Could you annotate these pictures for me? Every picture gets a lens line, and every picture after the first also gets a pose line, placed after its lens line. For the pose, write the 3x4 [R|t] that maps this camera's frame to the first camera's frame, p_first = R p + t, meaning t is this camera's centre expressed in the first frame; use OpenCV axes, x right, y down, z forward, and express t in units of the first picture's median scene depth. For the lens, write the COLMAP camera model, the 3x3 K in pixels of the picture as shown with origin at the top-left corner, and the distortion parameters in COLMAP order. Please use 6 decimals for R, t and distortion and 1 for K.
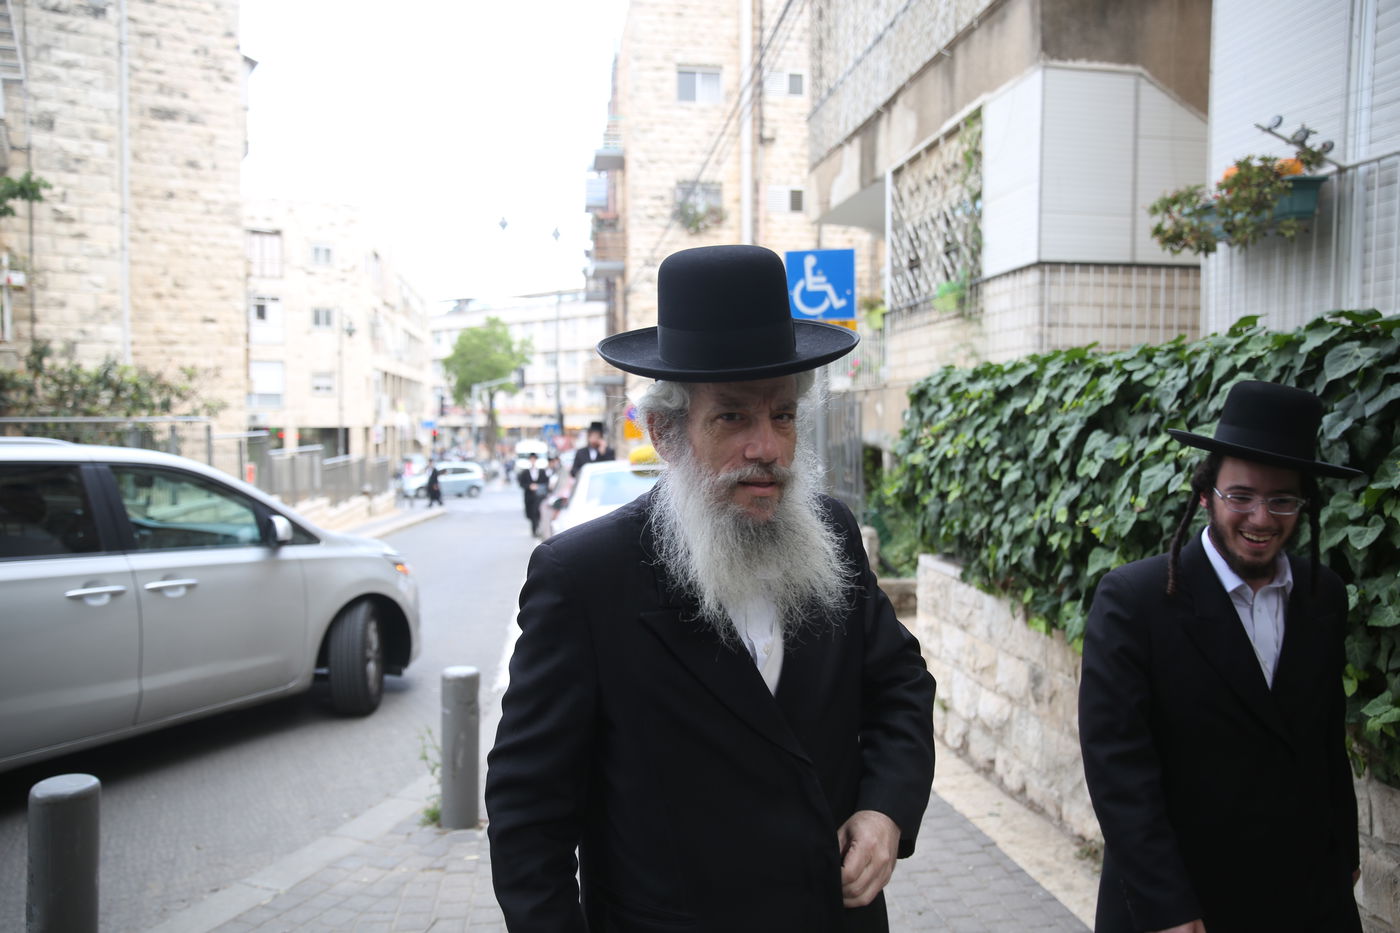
lens RADIAL K [[1058.0, 0, 714.6], [0, 1058.0, 472.8], [0, 0, 1]] dist [-0.091178, 0.081731]
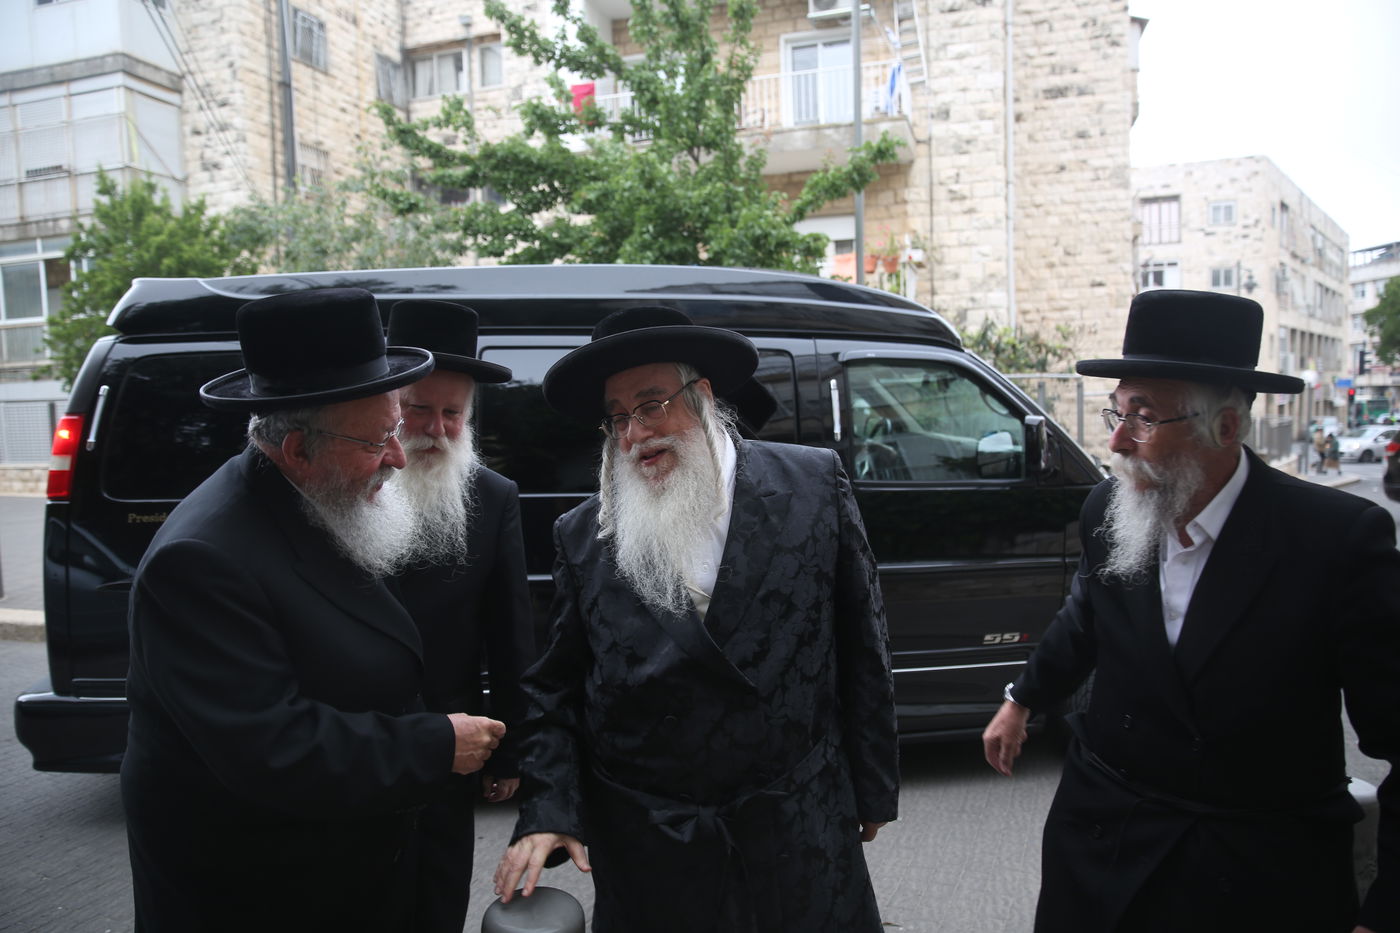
lens RADIAL K [[971.4, 0, 688.2], [0, 971.4, 462.6], [0, 0, 1]] dist [-0.101880, 0.081747]
pose [[0.640713, 0.029624, -0.767209, -0.019276], [-0.008430, 0.999467, 0.031552, 0.002715], [0.767734, -0.013749, 0.640621, 0.087396]]
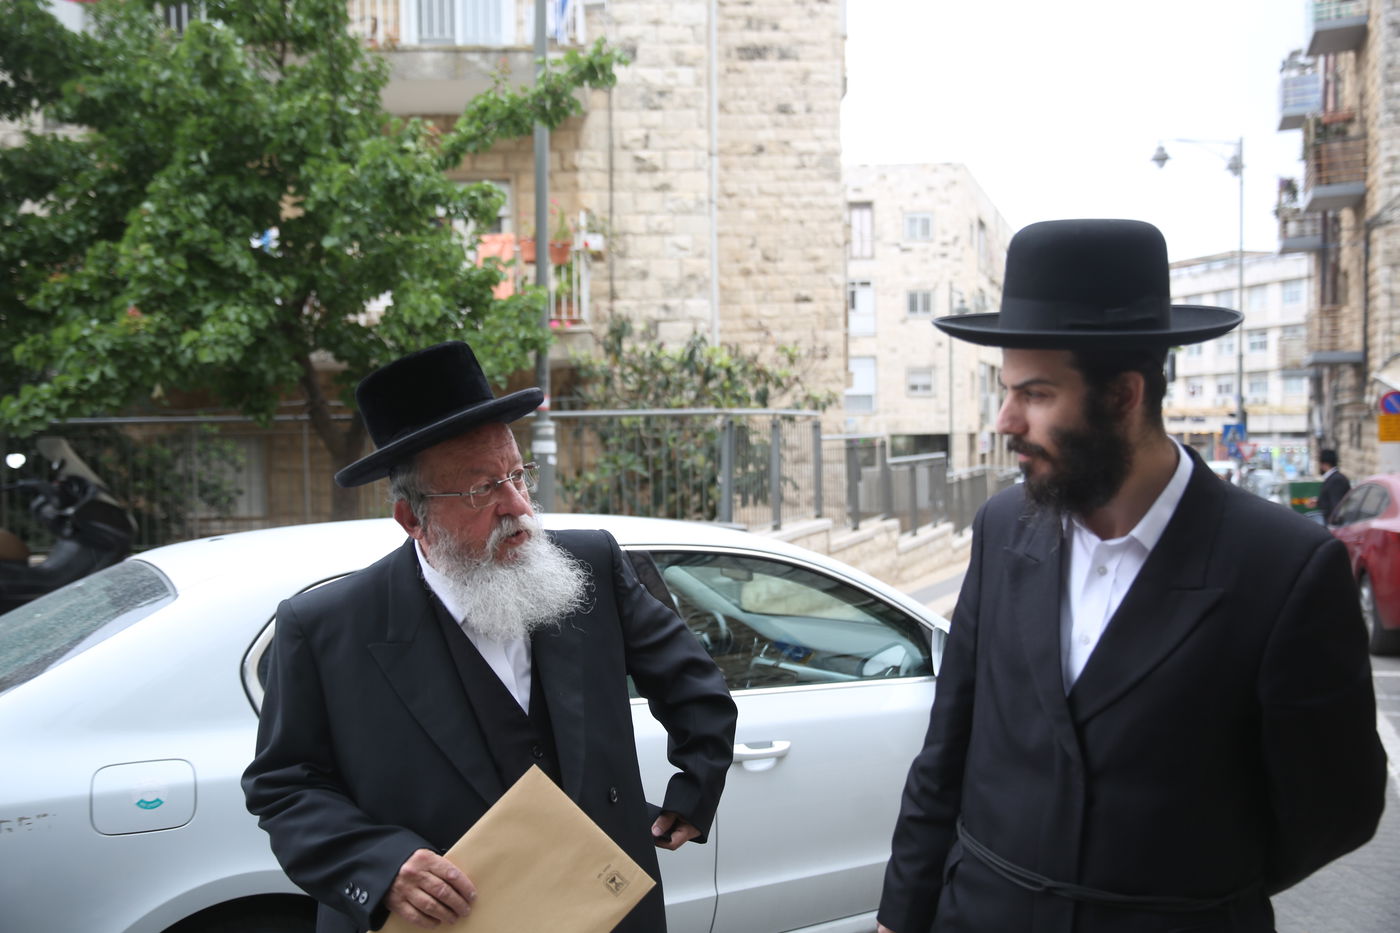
lens RADIAL K [[1245.8, 0, 723.8], [0, 1245.8, 485.4], [0, 0, 1]] dist [-0.050588, 0.064961]
pose [[0.876982, 0.006754, -0.480475, -0.076224], [-0.008874, 0.999958, -0.002142, 0.000765], [0.480440, 0.006142, 0.877006, 0.124948]]
